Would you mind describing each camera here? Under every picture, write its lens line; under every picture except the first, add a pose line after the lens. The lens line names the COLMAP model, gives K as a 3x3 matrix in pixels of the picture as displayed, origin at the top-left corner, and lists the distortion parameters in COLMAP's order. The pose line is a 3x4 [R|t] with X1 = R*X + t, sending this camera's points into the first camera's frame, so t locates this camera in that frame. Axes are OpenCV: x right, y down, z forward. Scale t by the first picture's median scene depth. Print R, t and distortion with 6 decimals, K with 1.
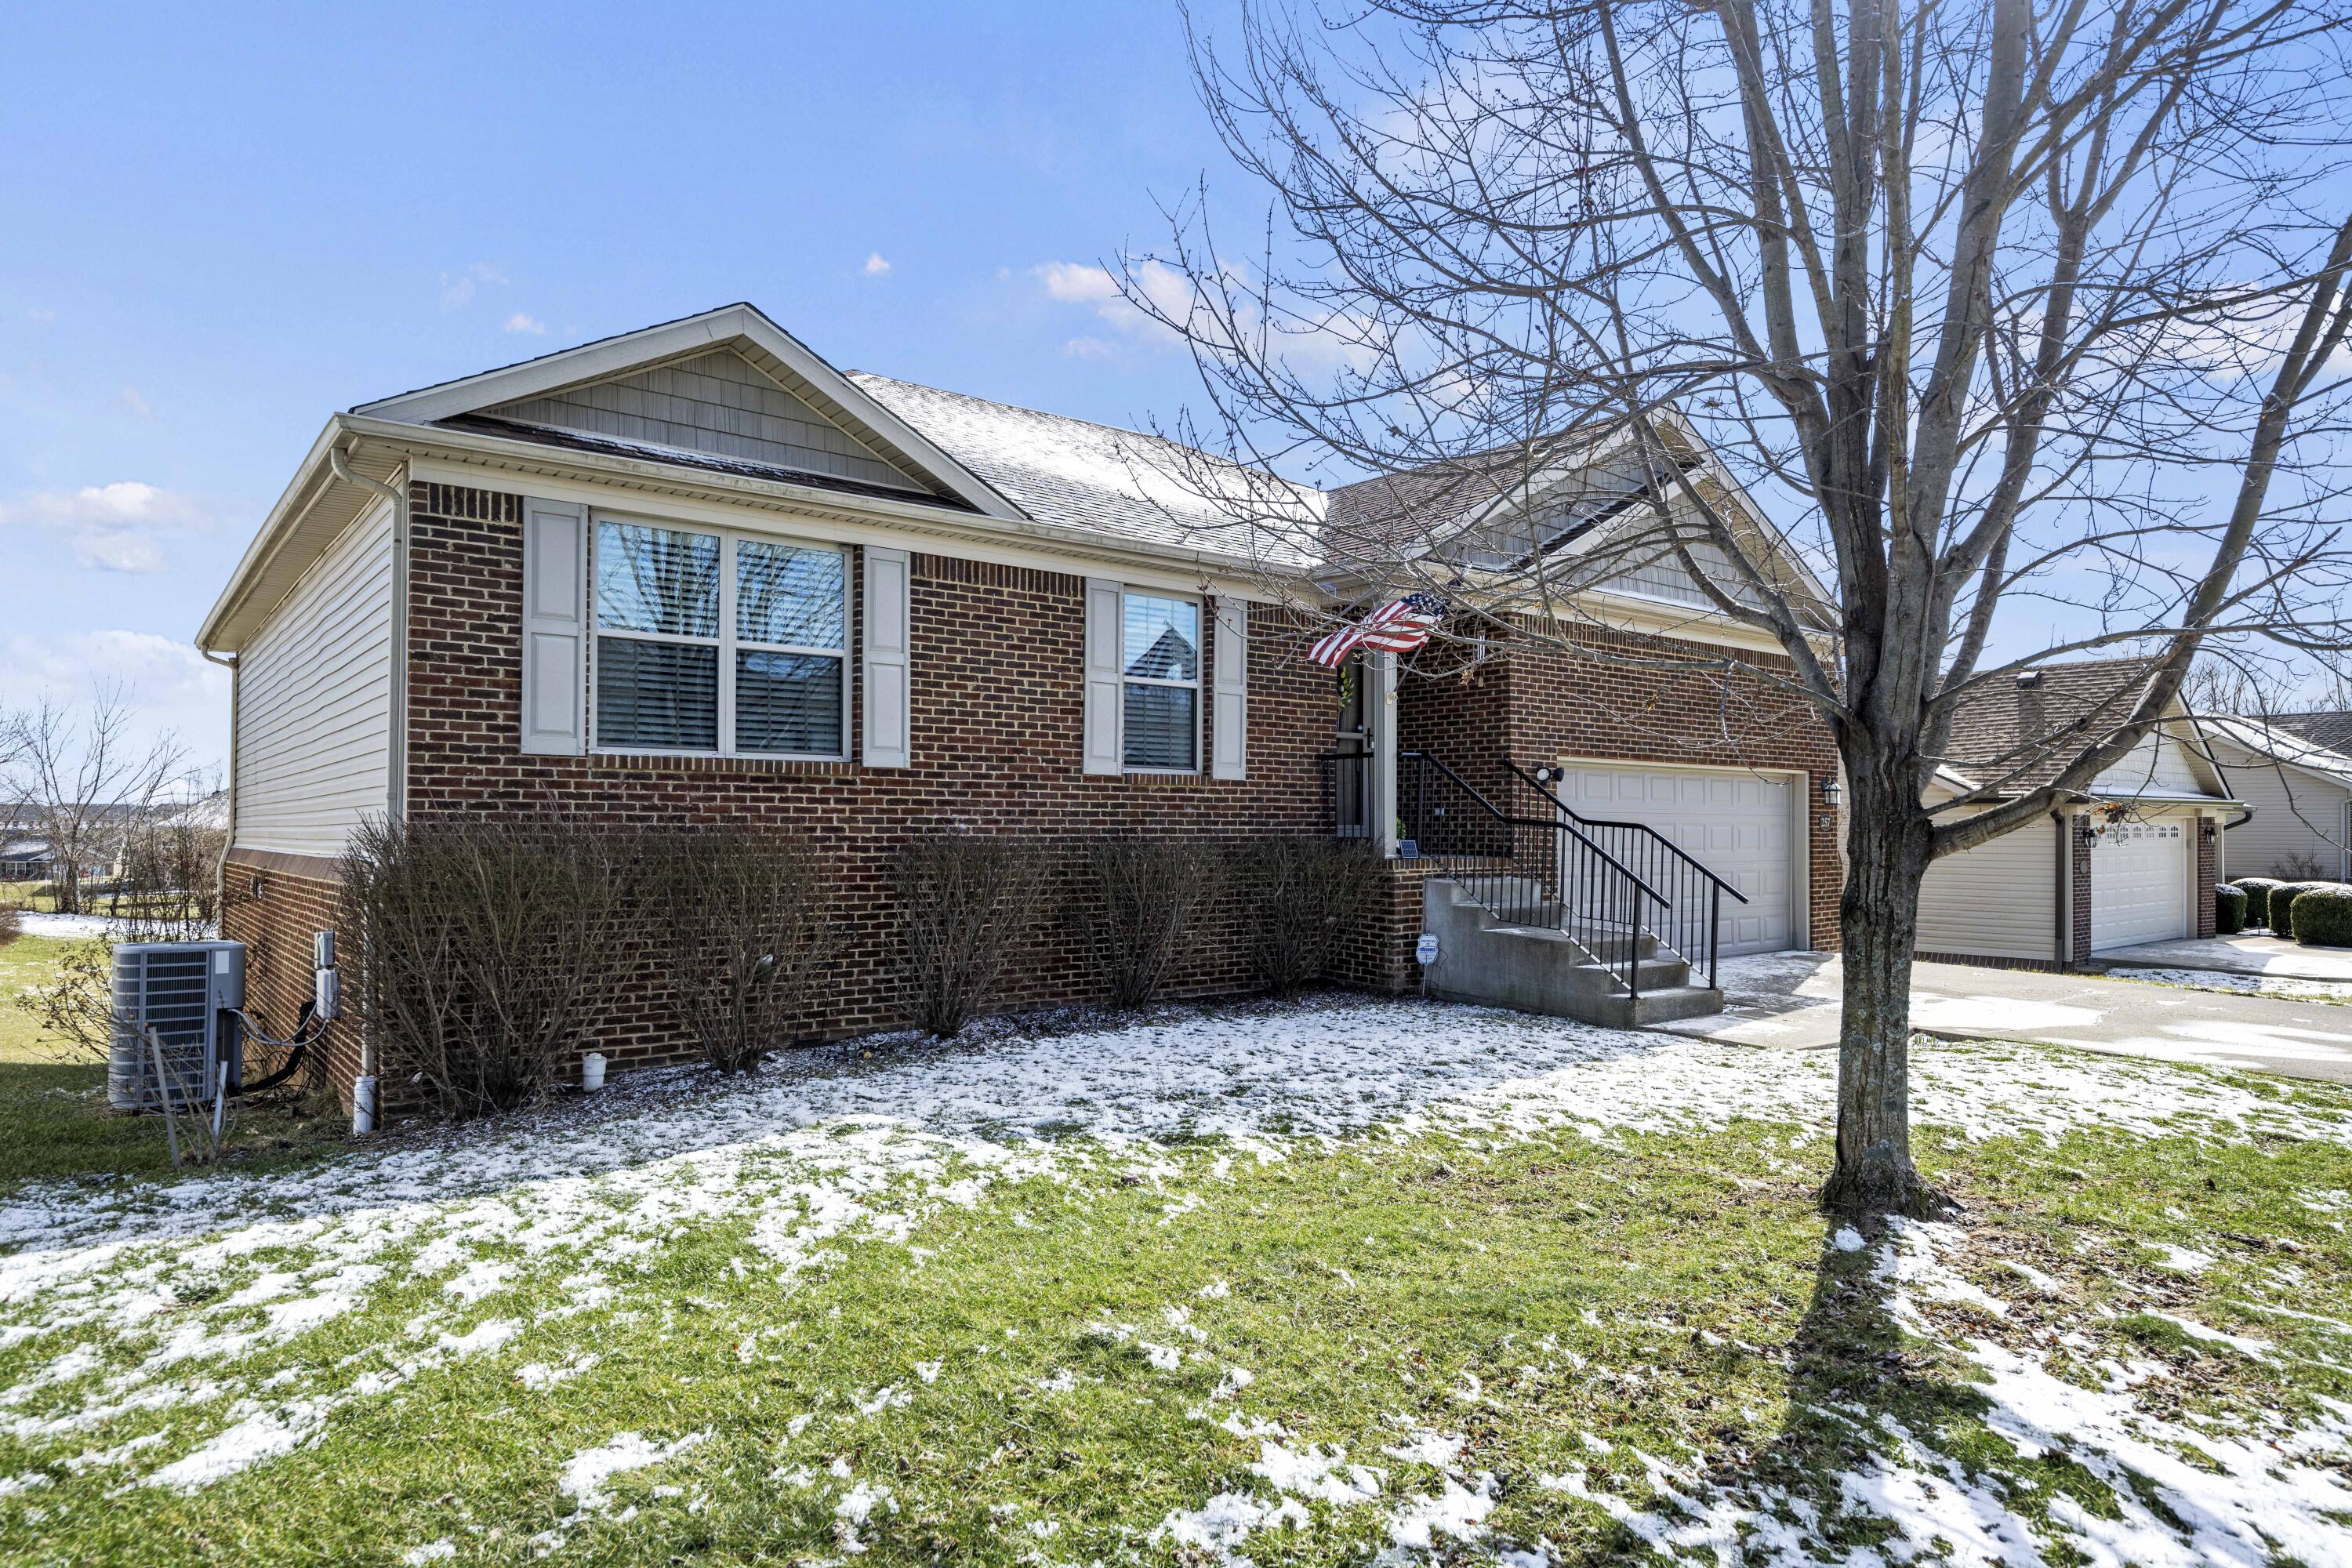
lens RADIAL K [[1373.6, 0, 1176.0], [0, 1373.6, 784.0], [0, 0, 1]] dist [0.000955, 0.000063]
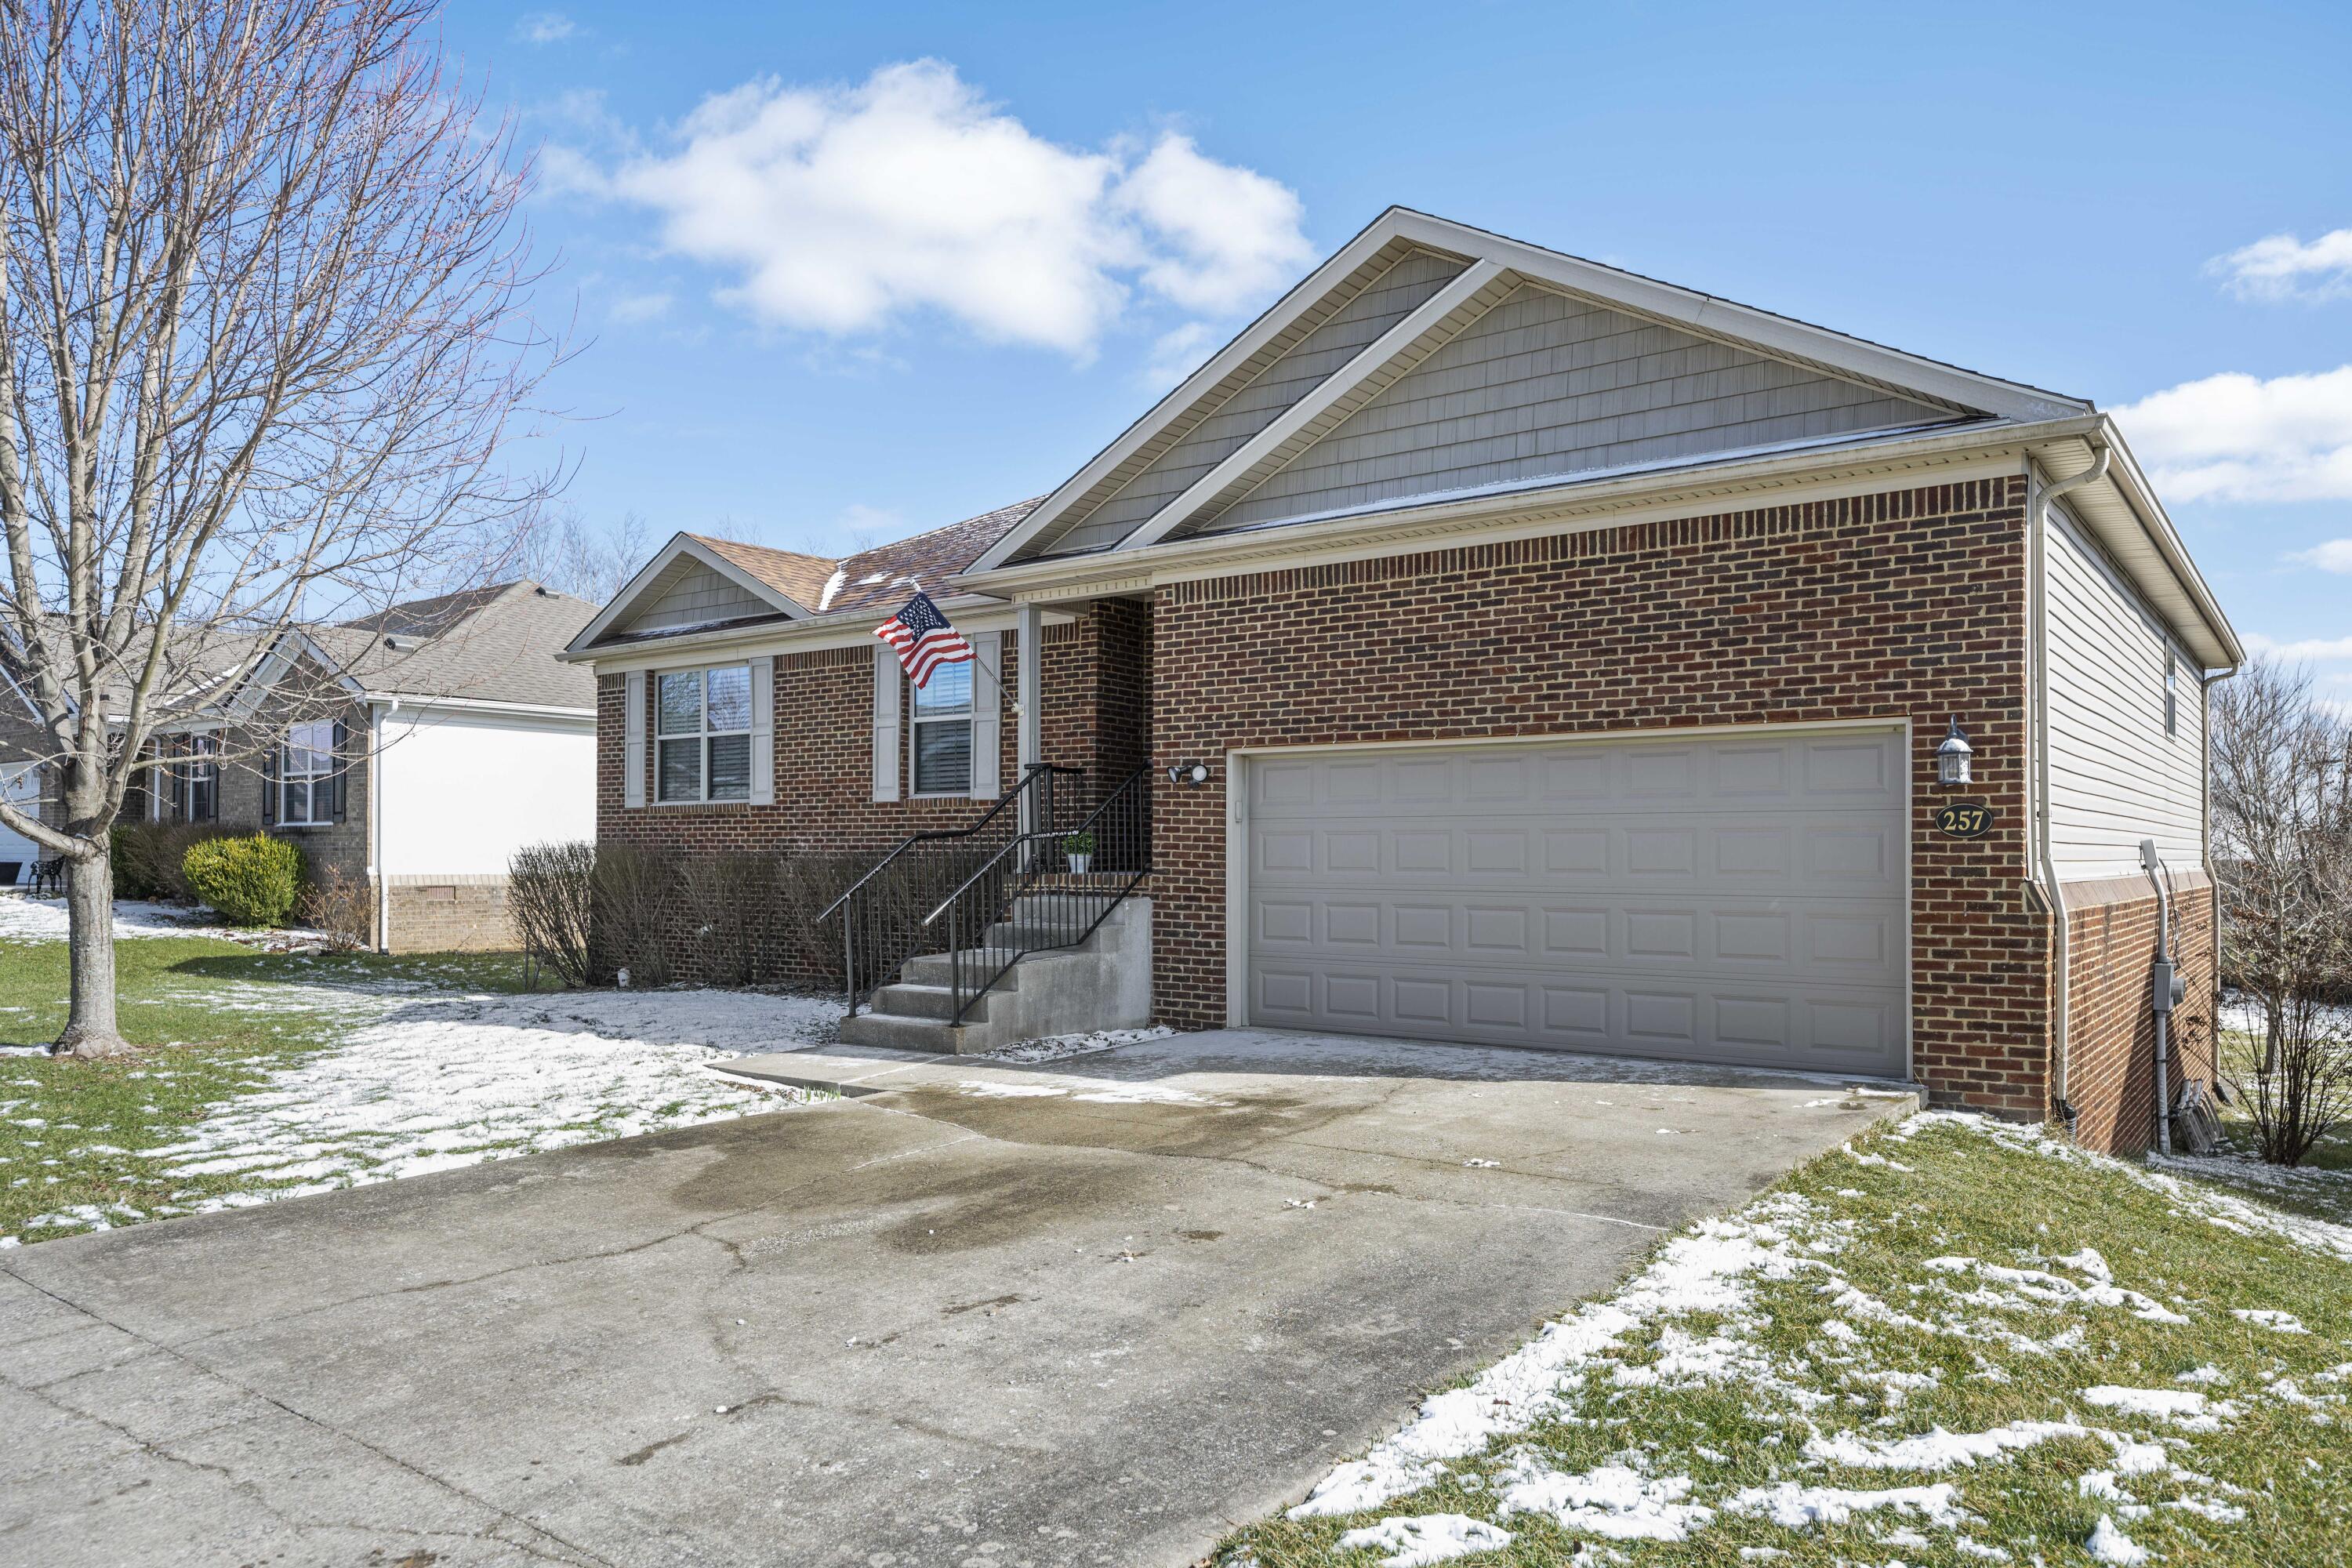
lens RADIAL K [[1586.5, 0, 1176.0], [0, 1586.5, 784.0], [0, 0, 1]] dist [-0.001370, -0.000226]
pose [[0.250198, -0.048900, -0.966959, 1.553999], [0.027776, 0.998675, -0.043317, 0.051882], [0.967796, -0.016021, 0.251225, 1.002944]]
